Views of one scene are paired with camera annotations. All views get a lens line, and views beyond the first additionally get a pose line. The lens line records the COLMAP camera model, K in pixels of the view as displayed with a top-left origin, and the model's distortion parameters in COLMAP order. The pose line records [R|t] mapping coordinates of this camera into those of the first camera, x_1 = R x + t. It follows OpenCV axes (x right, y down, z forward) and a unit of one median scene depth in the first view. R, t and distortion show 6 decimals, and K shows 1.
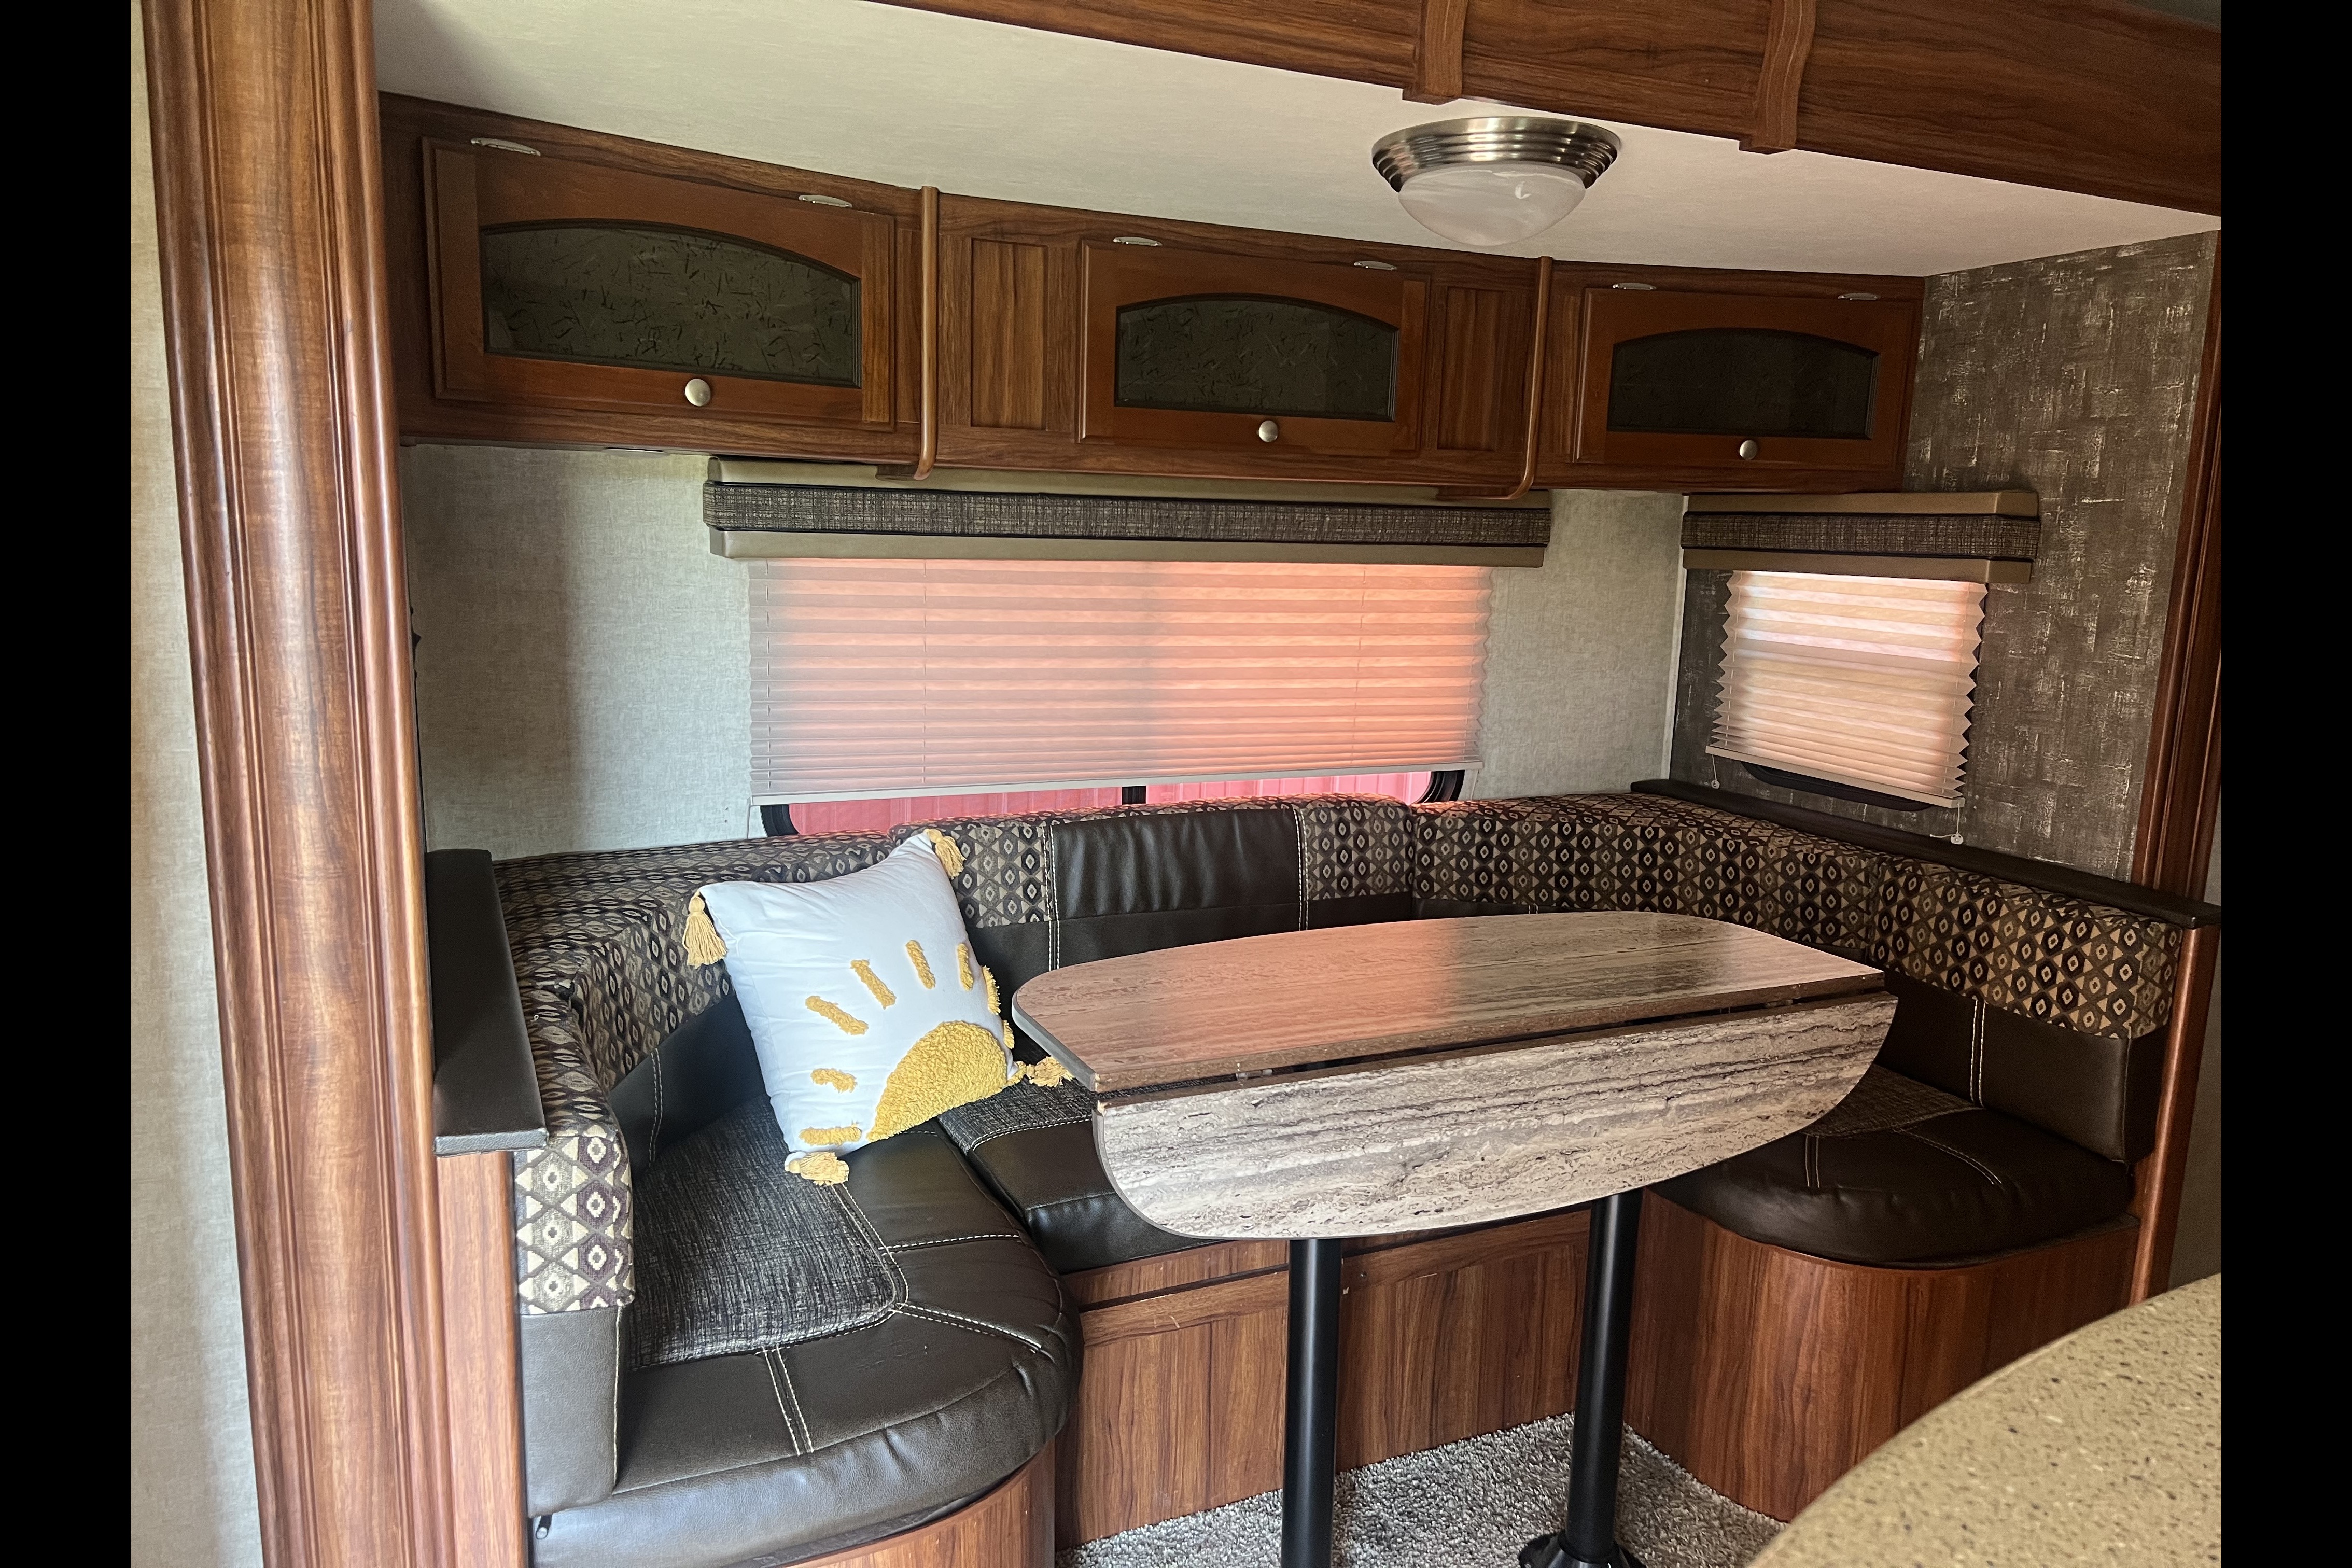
lens RADIAL K [[1653.4, 0, 1179.6], [0, 1653.4, 786.6], [0, 0, 1]] dist [0.021271, -0.008429]
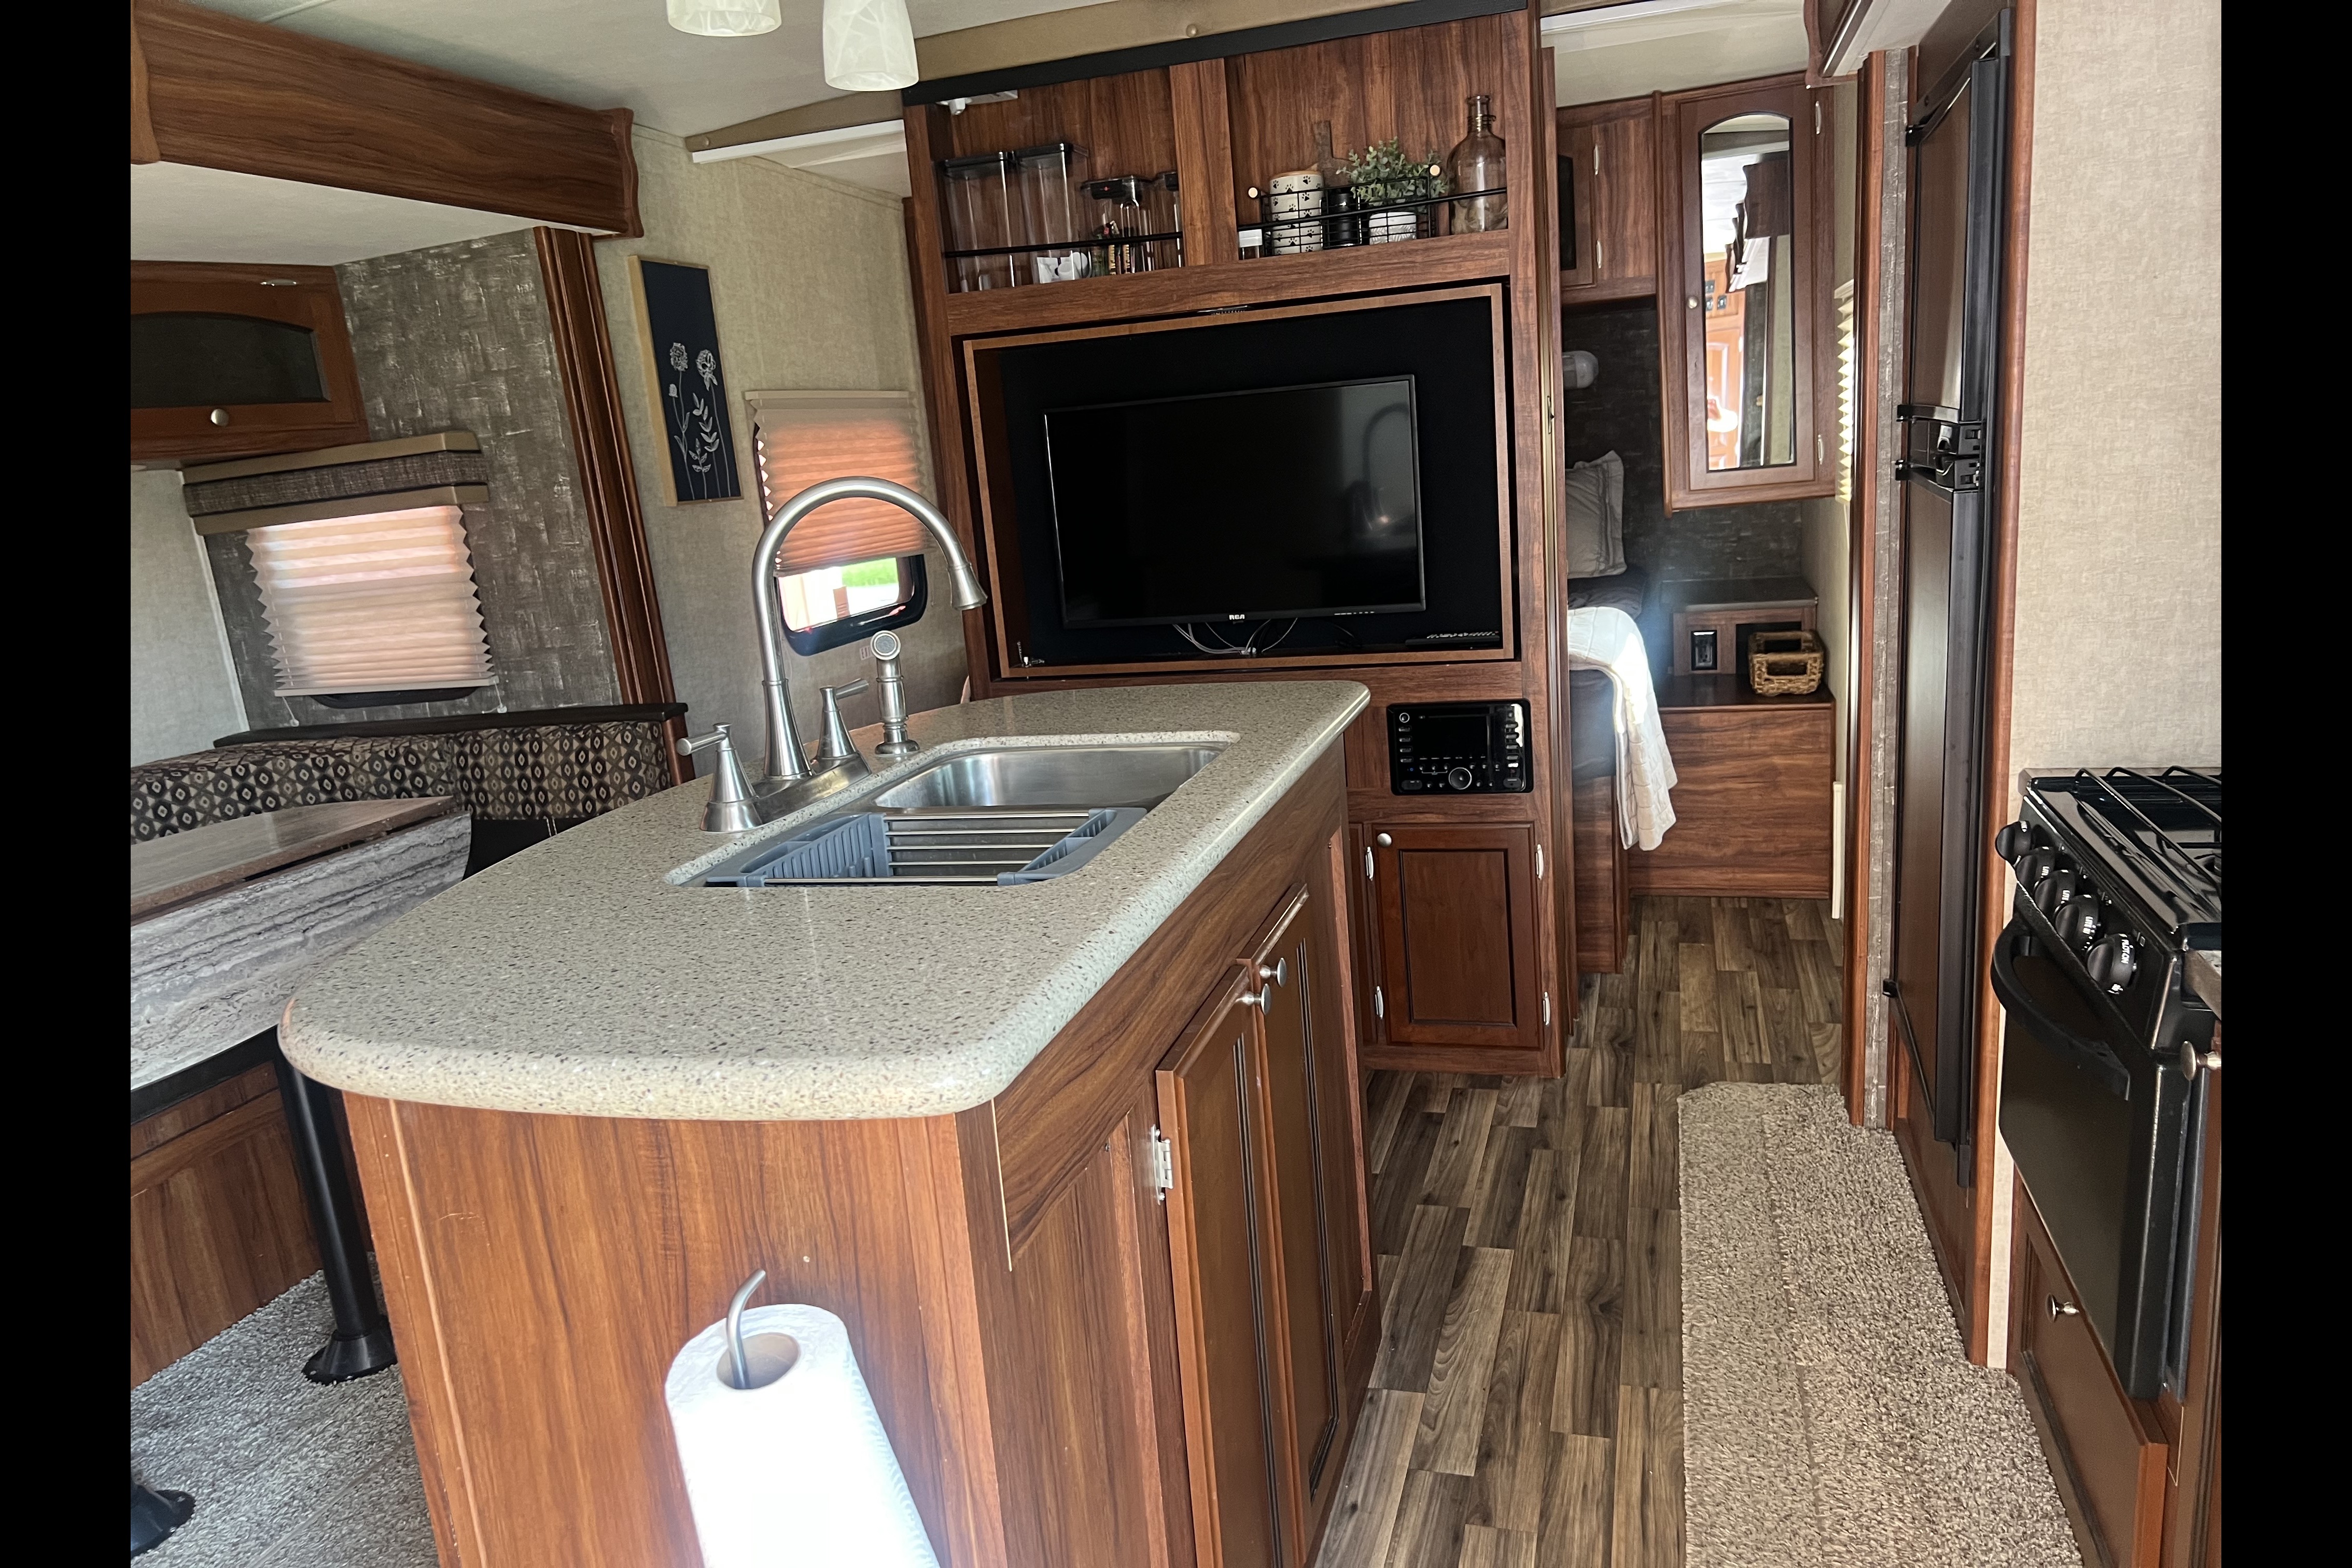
lens RADIAL K [[1537.5, 0, 1181.8], [0, 1537.5, 793.3], [0, 0, 1]] dist [0.028866, -0.025378]
pose [[0.657792, -0.259424, 0.707113, -0.050770], [0.241003, 0.961950, 0.128724, 0.075222], [-0.713602, 0.085743, 0.695285, -0.218641]]
